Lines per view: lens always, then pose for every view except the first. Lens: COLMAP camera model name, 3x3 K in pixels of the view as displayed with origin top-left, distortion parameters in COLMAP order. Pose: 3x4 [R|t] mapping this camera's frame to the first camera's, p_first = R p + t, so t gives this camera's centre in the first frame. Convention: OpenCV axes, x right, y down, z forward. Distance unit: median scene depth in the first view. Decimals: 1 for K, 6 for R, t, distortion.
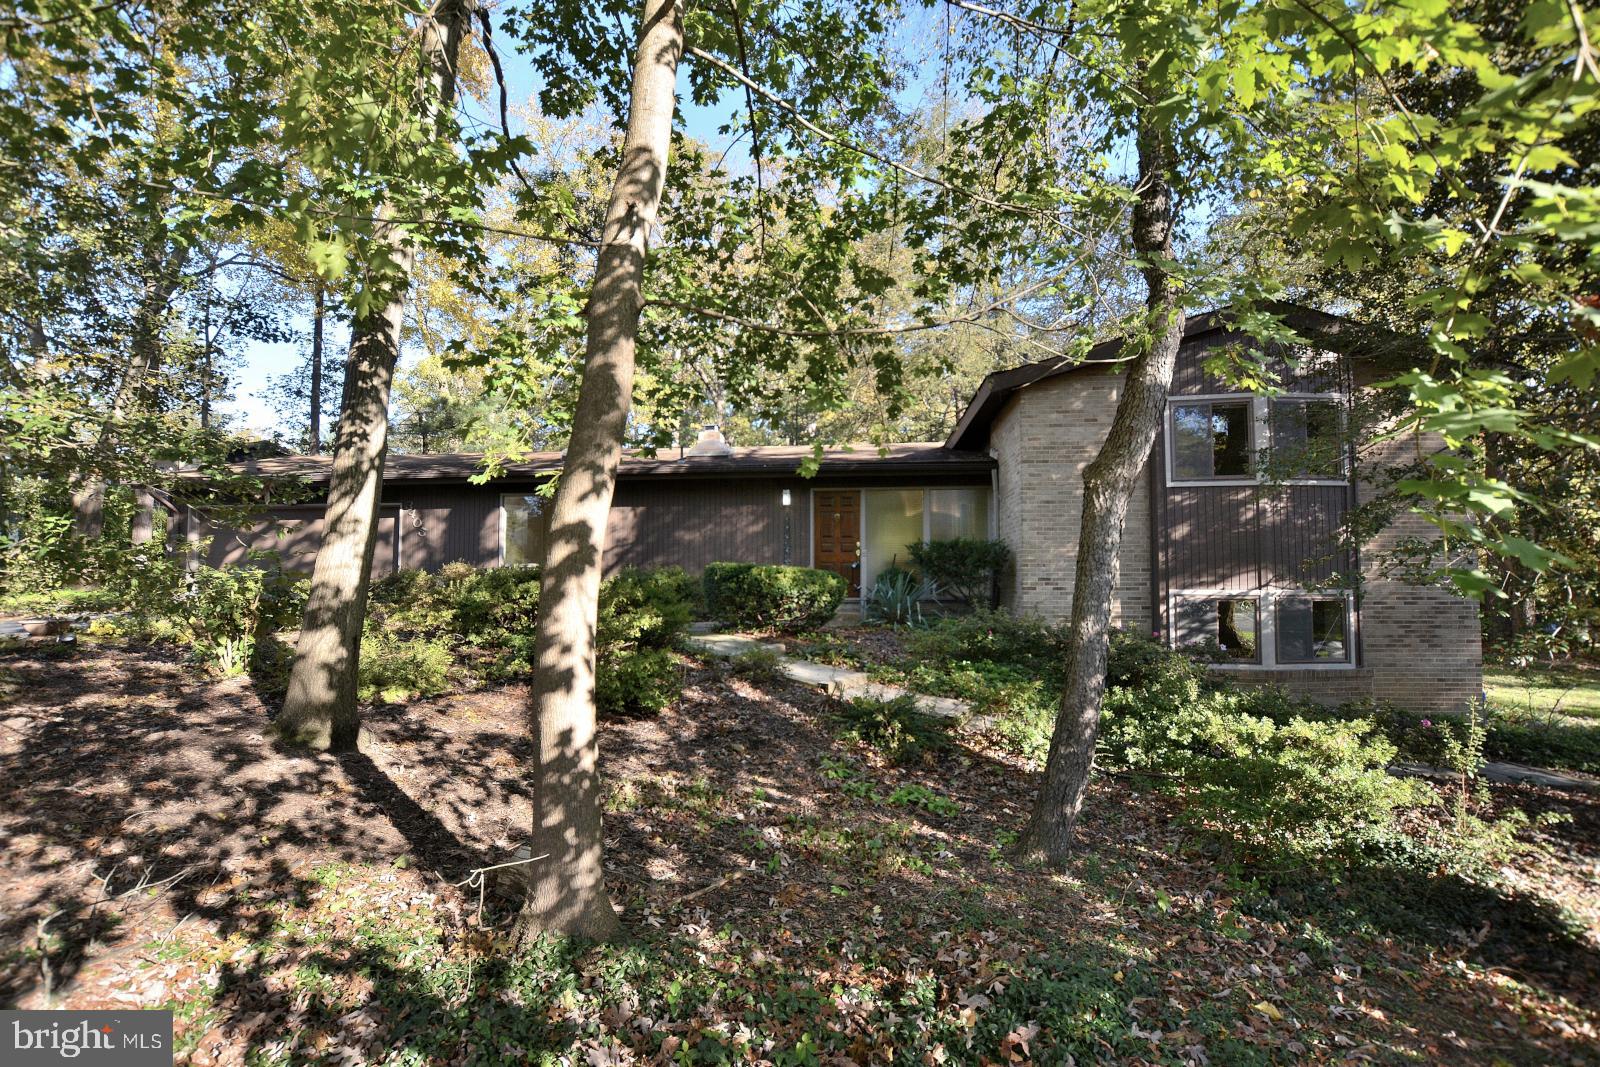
lens RADIAL K [[758.5, 0, 782.3], [0, 758.5, 450.3], [0, 0, 1]] dist [-0.036024, 0.004496]
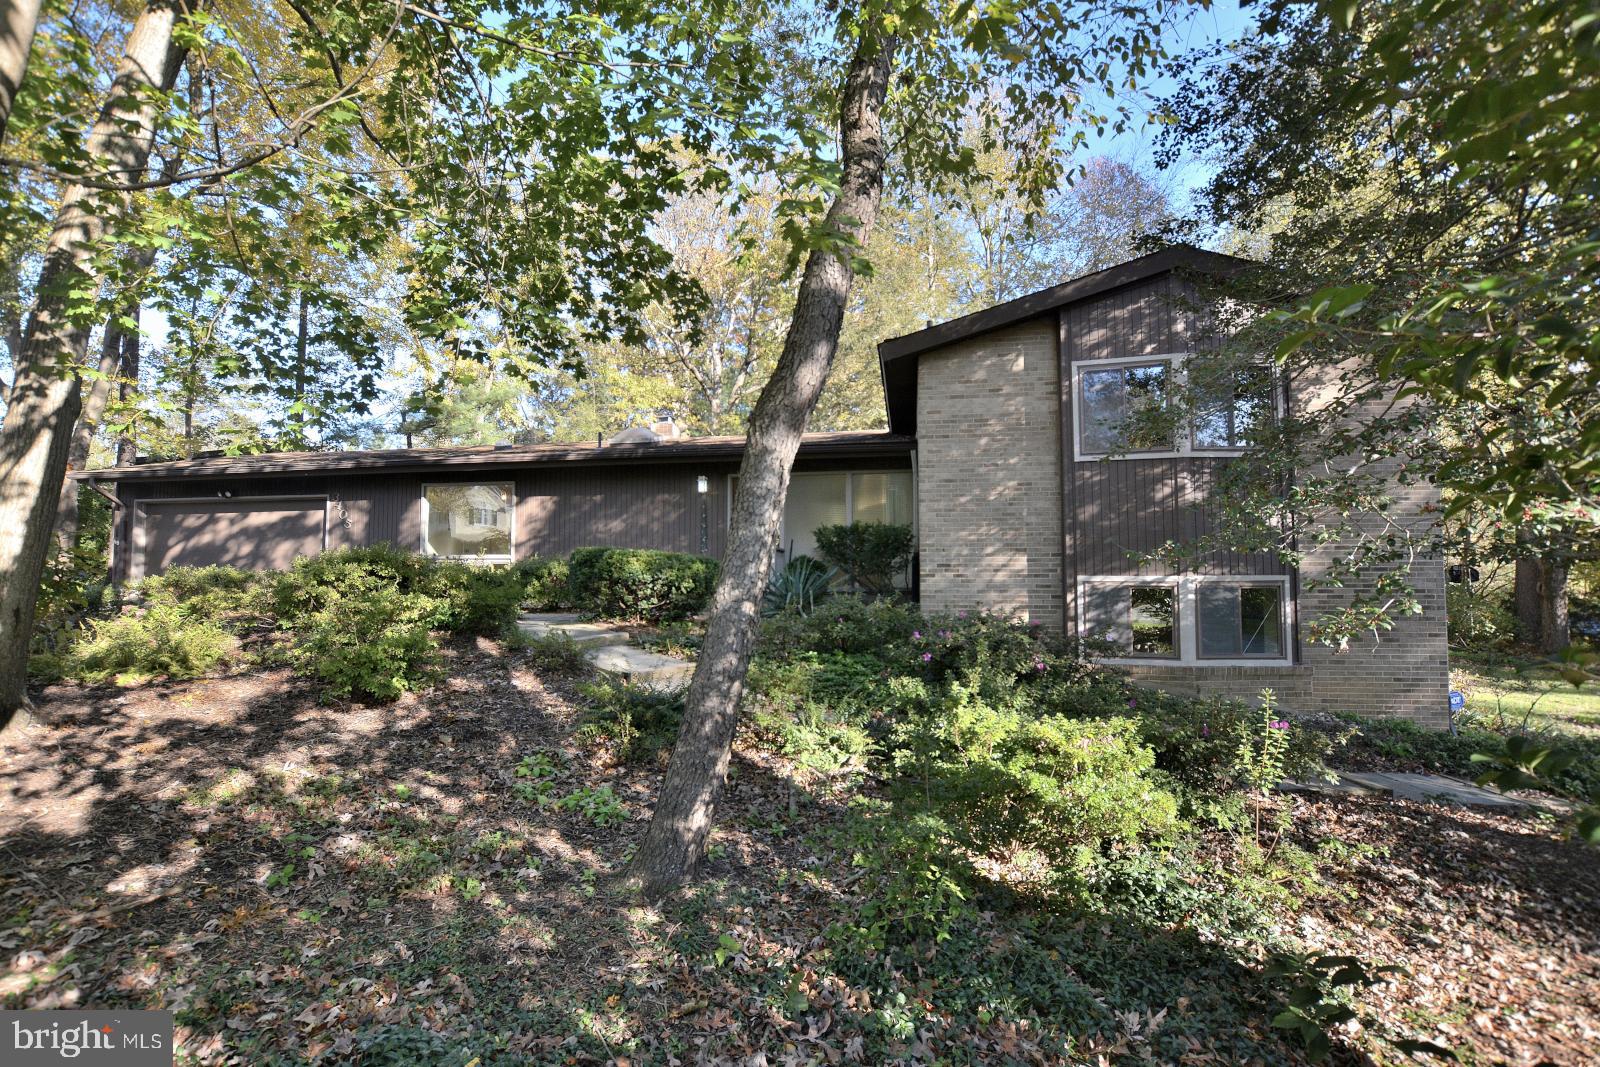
lens RADIAL K [[746.2, 0, 790.1], [0, 746.2, 478.9], [0, 0, 1]] dist [-0.030671, 0.004138]
pose [[0.998435, -0.008924, -0.055217, 0.229611], [0.010449, 0.999570, 0.027396, 0.042847], [0.054948, -0.027930, 0.998098, 0.104719]]
